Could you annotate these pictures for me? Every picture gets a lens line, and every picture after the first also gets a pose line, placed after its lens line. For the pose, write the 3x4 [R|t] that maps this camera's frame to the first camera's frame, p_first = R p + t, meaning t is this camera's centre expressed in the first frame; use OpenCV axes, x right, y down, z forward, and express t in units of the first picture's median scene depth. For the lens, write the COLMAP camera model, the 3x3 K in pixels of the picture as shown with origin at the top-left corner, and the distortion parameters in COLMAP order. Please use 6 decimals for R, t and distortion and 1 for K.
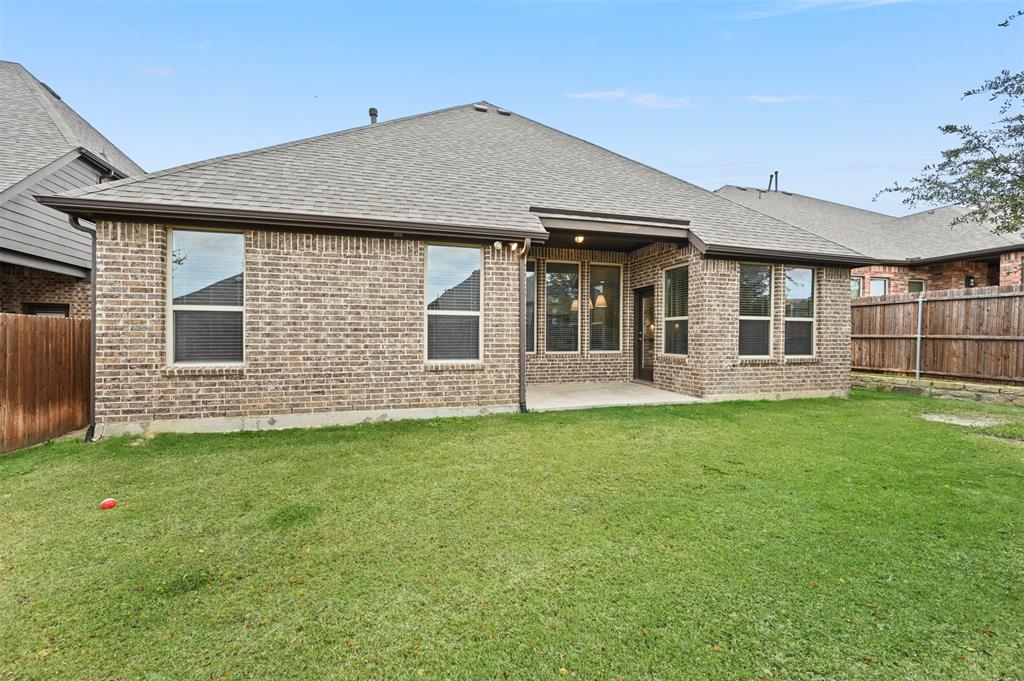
lens RADIAL K [[403.8, 0, 515.7], [0, 403.8, 331.6], [0, 0, 1]] dist [-0.002582, 0.000121]
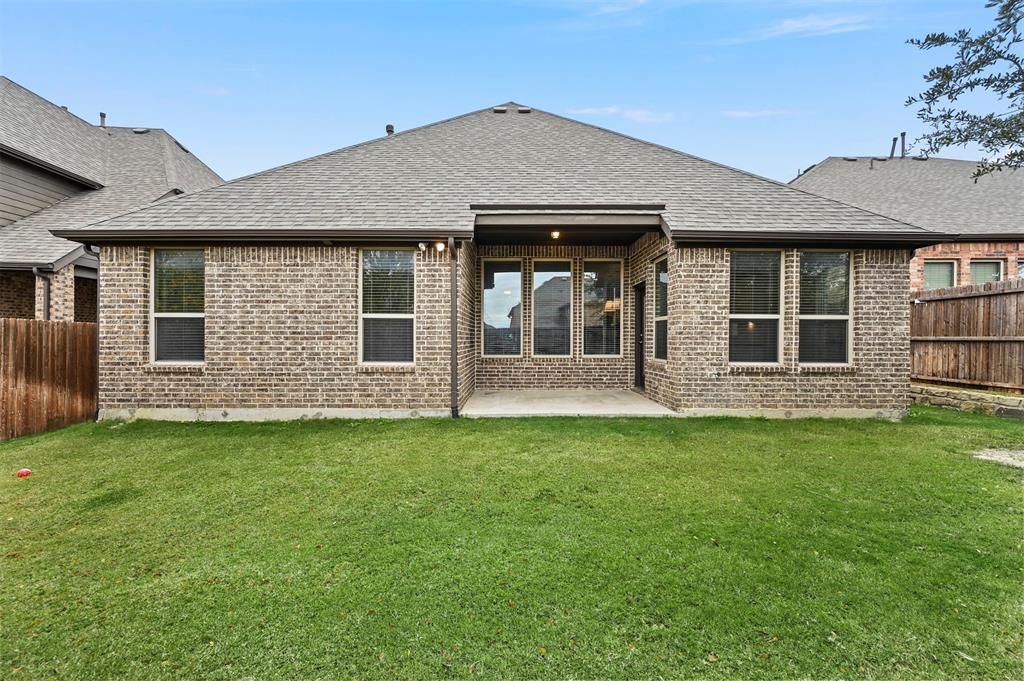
lens RADIAL K [[403.8, 0, 515.7], [0, 403.8, 331.6], [0, 0, 1]] dist [-0.002582, 0.000121]
pose [[0.964446, -0.005257, -0.264227, 0.434940], [0.003355, 0.999965, -0.007650, 0.002202], [0.264258, 0.006492, 0.964430, 0.109215]]
